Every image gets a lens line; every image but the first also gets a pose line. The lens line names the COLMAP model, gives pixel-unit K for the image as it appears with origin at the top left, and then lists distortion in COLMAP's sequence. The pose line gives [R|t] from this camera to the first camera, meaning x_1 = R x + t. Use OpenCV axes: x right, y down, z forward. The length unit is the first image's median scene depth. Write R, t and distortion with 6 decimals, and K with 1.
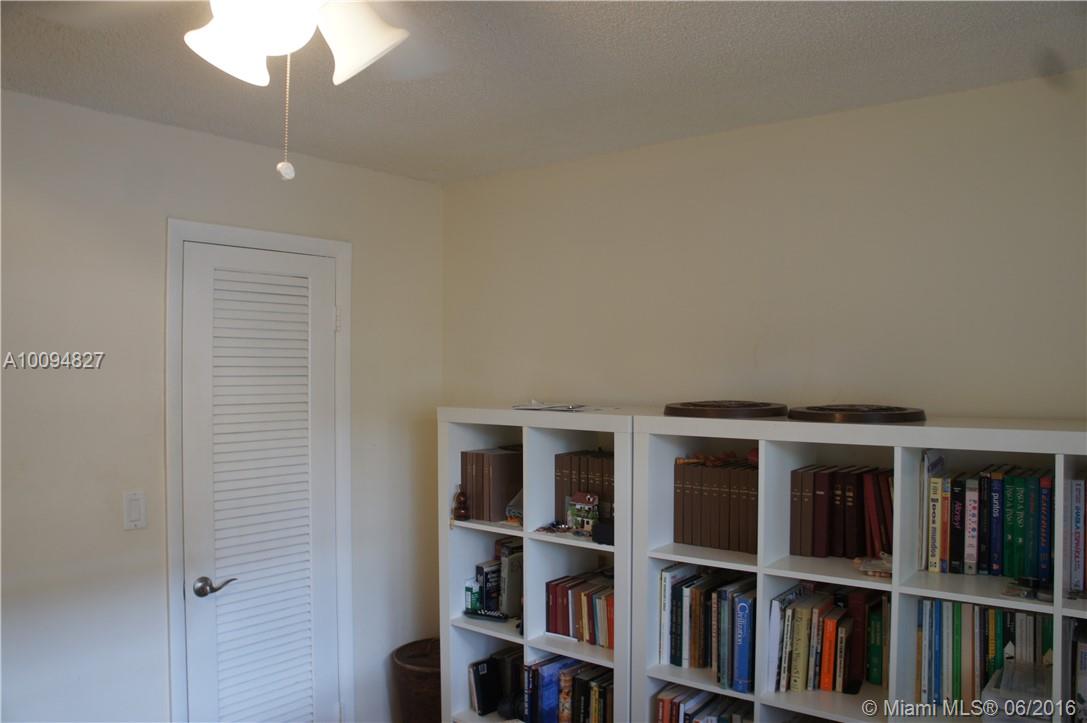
lens RADIAL K [[853.9, 0, 540.2], [0, 853.9, 360.7], [0, 0, 1]] dist [-0.179129, 0.115242]
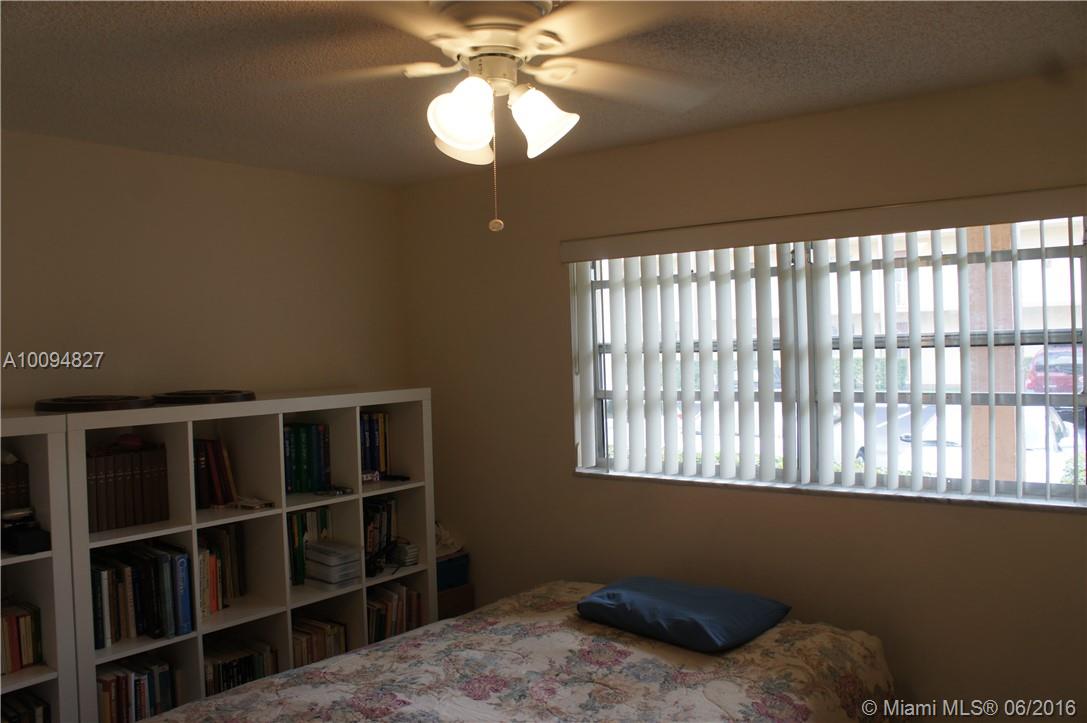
lens RADIAL K [[853.9, 0, 537.4], [0, 853.9, 358.5], [0, 0, 1]] dist [-0.179129, 0.115242]
pose [[0.005103, -0.018072, 0.999824, -0.863529], [0.023432, 0.999564, 0.017947, -0.006469], [-0.999712, 0.023336, 0.005524, 0.439793]]
